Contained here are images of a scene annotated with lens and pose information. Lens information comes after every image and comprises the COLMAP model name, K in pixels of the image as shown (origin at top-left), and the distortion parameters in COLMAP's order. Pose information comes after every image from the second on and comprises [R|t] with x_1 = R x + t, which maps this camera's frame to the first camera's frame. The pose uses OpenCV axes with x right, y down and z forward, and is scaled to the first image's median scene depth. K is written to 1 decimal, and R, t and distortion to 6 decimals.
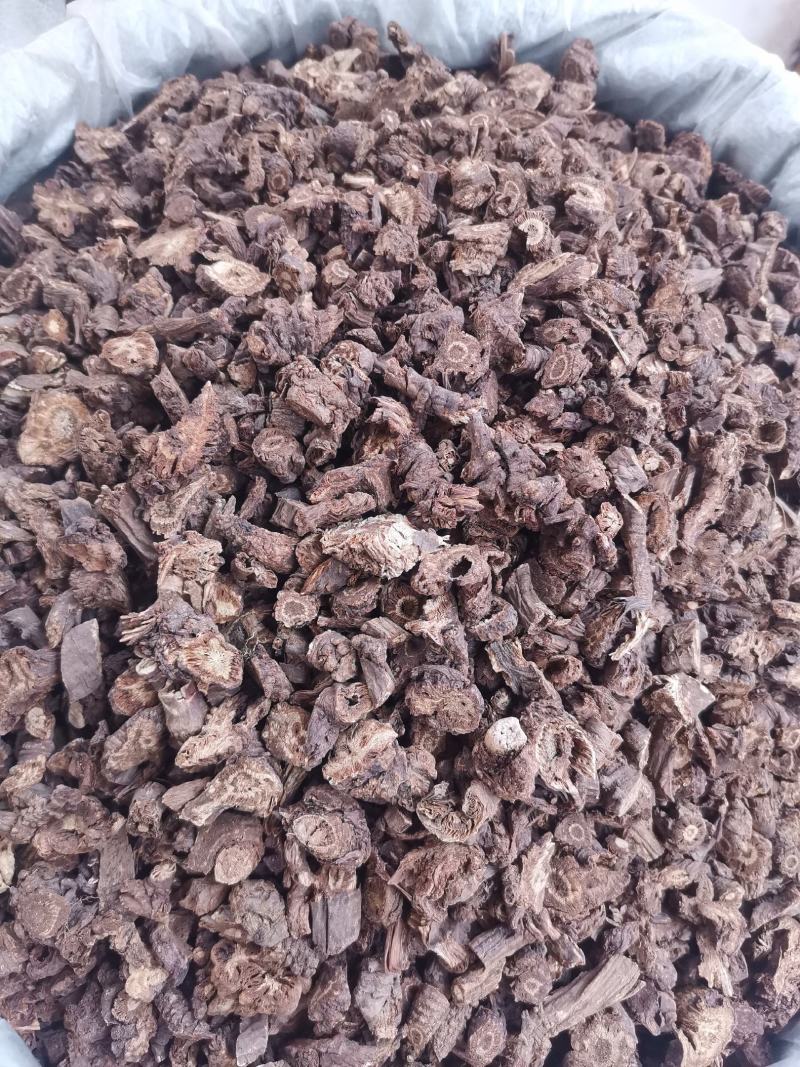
lens RADIAL K [[827.7, 0, 395.7], [0, 827.7, 539.5], [0, 0, 1]] dist [0.067722, -0.138002]
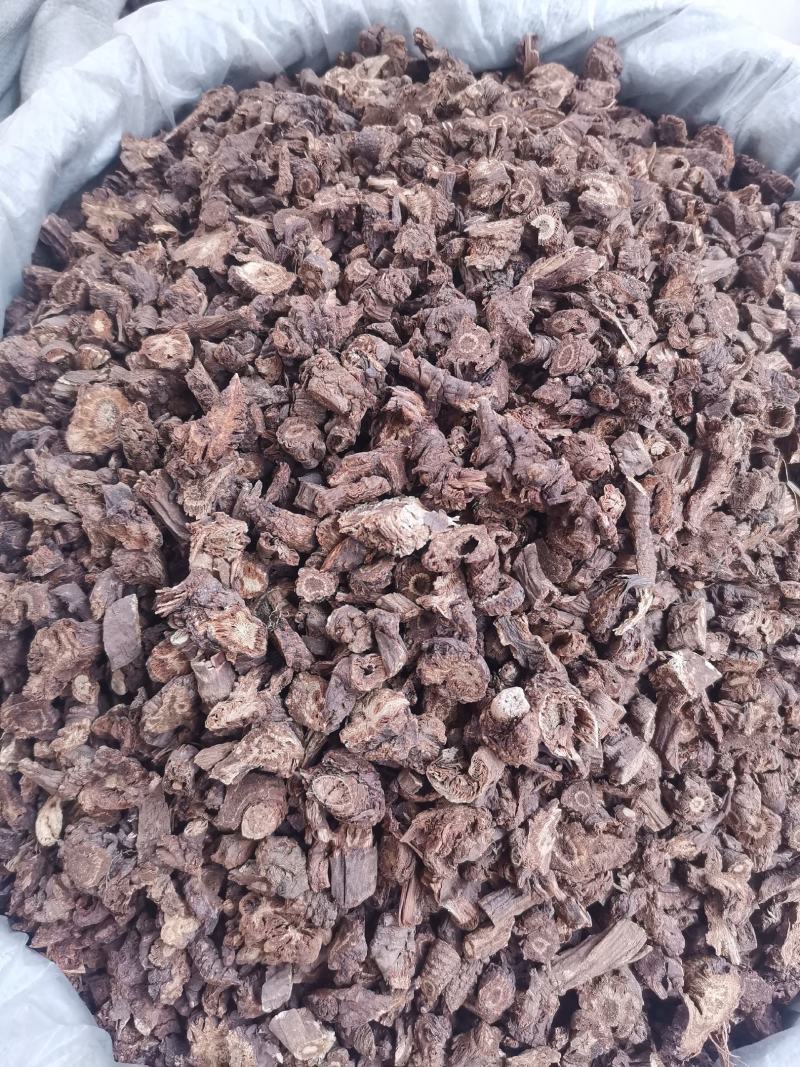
lens RADIAL K [[827.7, 0, 395.7], [0, 827.7, 539.5], [0, 0, 1]] dist [0.067722, -0.138002]
pose [[0.997804, 0.000308, -0.066229, 0.050120], [-0.000108, 0.999995, 0.003024, 0.020140], [0.066229, -0.003010, 0.997800, -0.059485]]
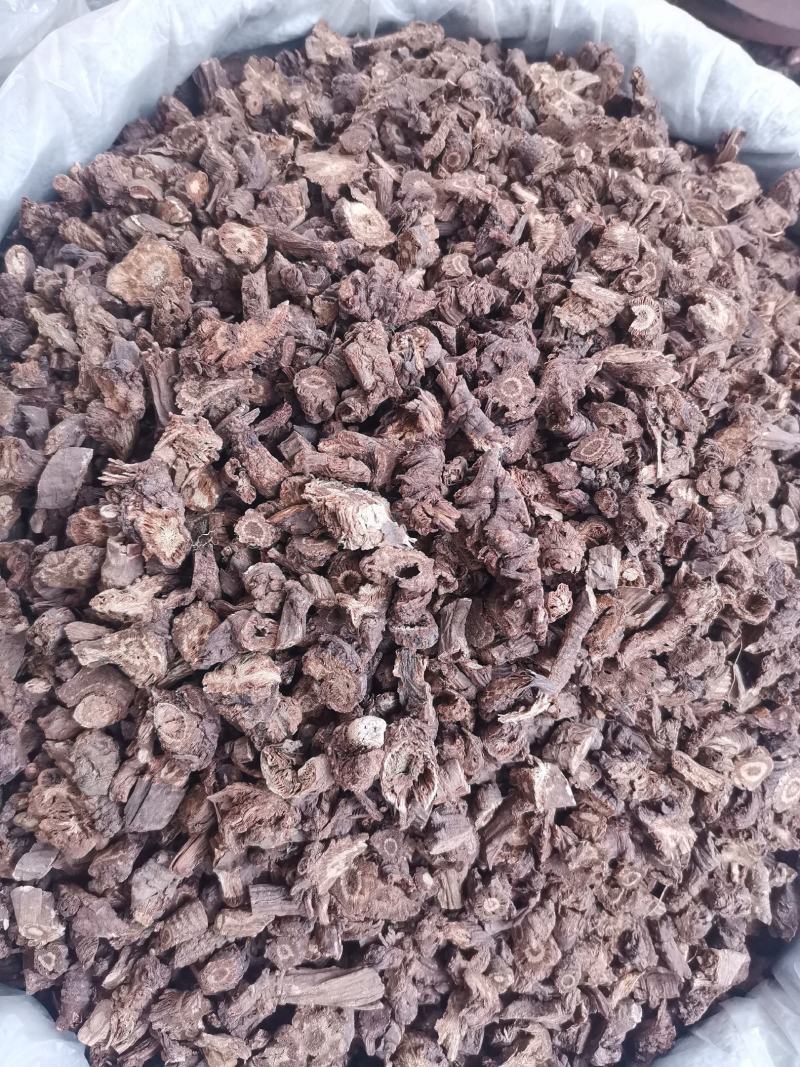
lens RADIAL K [[827.7, 0, 395.7], [0, 827.7, 539.5], [0, 0, 1]] dist [0.067722, -0.138002]
pose [[0.875085, 0.480274, -0.059694, 0.096575], [-0.478364, 0.877063, 0.043904, -0.035312], [0.073441, -0.009864, 0.997251, -0.037944]]
